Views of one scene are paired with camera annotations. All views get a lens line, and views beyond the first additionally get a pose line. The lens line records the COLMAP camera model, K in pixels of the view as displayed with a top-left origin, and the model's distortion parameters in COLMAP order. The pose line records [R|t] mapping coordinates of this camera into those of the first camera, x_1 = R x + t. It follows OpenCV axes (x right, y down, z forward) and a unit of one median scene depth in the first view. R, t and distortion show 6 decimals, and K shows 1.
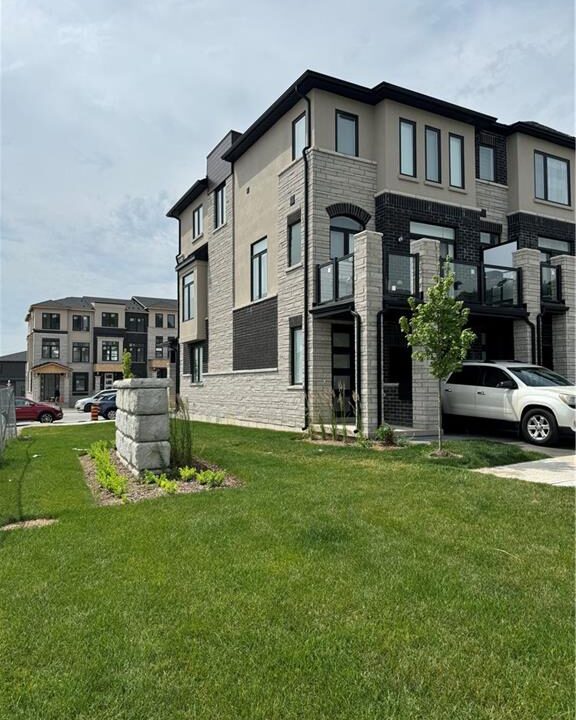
lens RADIAL K [[541.0, 0, 288.0], [0, 541.0, 360.0], [0, 0, 1]] dist [0.122232, -0.215417]
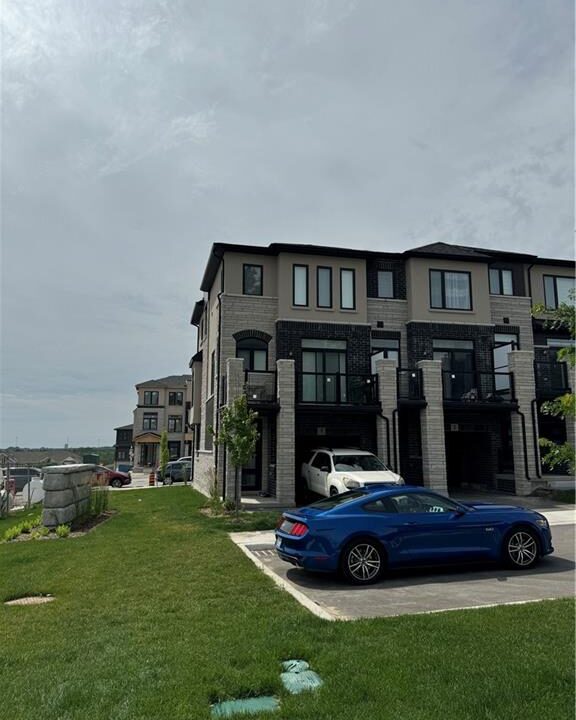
lens RADIAL K [[541.0, 0, 288.0], [0, 541.0, 360.0], [0, 0, 1]] dist [0.122232, -0.215417]
pose [[0.969248, -0.037788, -0.243168, 0.472534], [0.010700, 0.993677, -0.111764, -0.053643], [0.245854, 0.105725, 0.963524, -0.246579]]
